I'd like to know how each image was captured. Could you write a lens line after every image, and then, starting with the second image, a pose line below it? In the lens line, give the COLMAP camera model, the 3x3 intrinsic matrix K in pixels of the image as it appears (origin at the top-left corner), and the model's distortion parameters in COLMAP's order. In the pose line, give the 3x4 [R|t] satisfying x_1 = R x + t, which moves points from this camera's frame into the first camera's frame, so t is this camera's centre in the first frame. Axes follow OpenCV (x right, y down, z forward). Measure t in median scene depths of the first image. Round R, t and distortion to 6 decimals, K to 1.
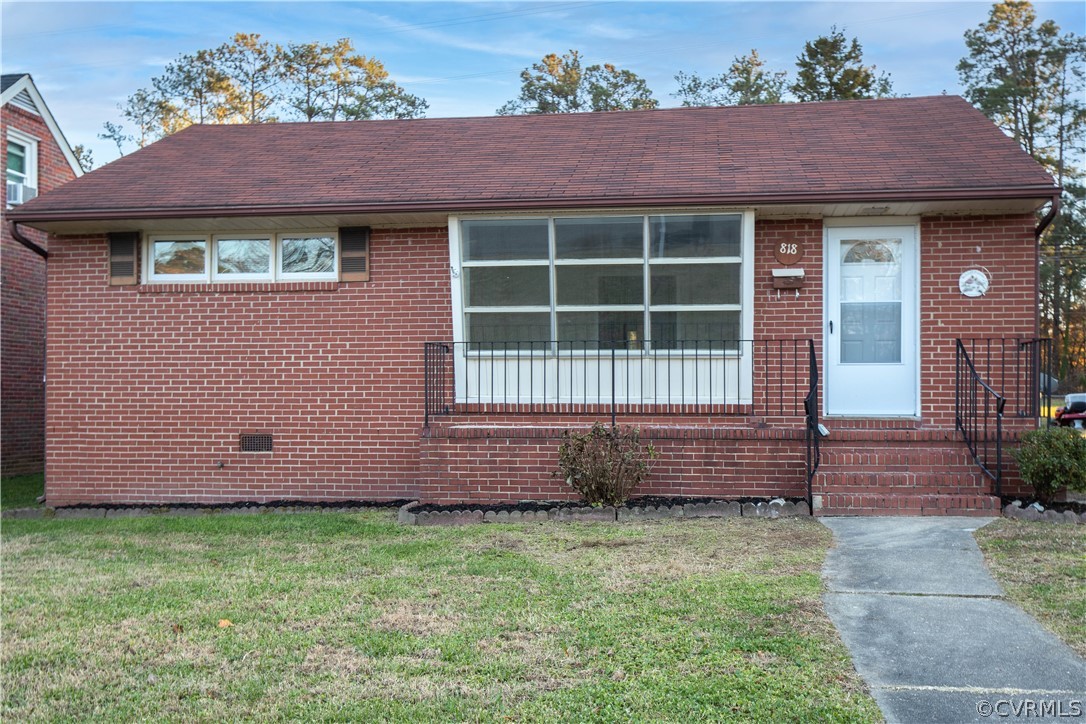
lens RADIAL K [[1010.2, 0, 543.7], [0, 1010.2, 371.7], [0, 0, 1]] dist [0.024607, 0.000000]
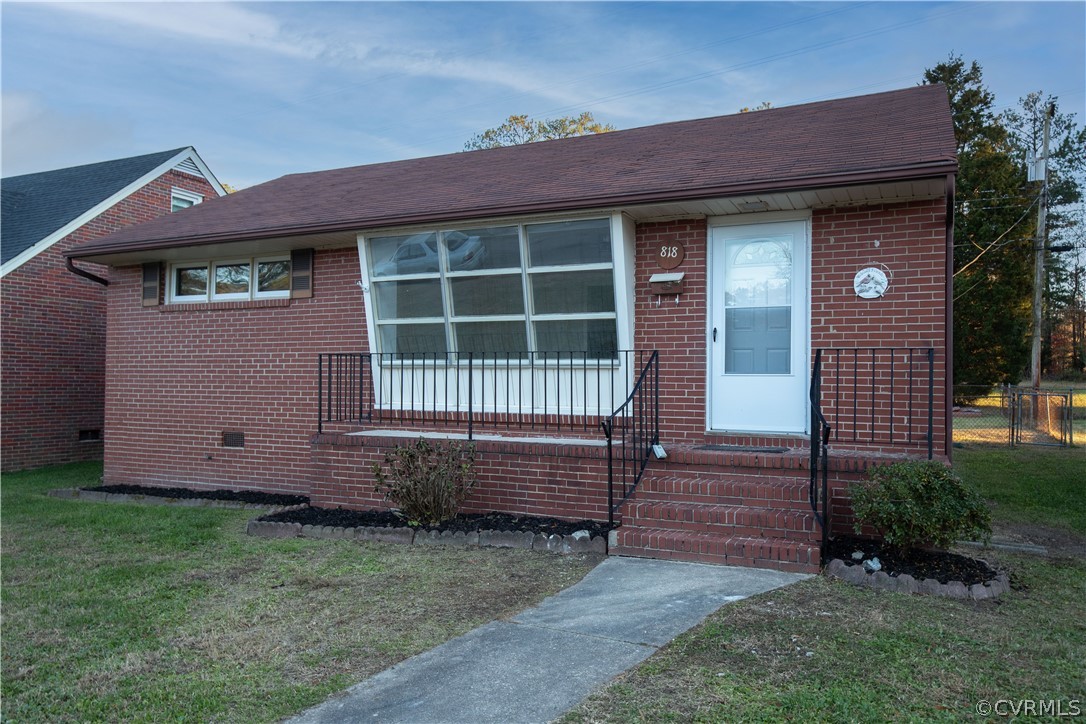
lens RADIAL K [[761.5, 0, 542.3], [0, 761.5, 352.1], [0, 0, 1]] dist [0.003389, 0.000052]
pose [[0.958815, -0.005316, -0.283981, 0.328762], [0.002158, 0.999932, -0.011431, -0.020600], [0.284022, 0.010347, 0.958762, 0.287797]]
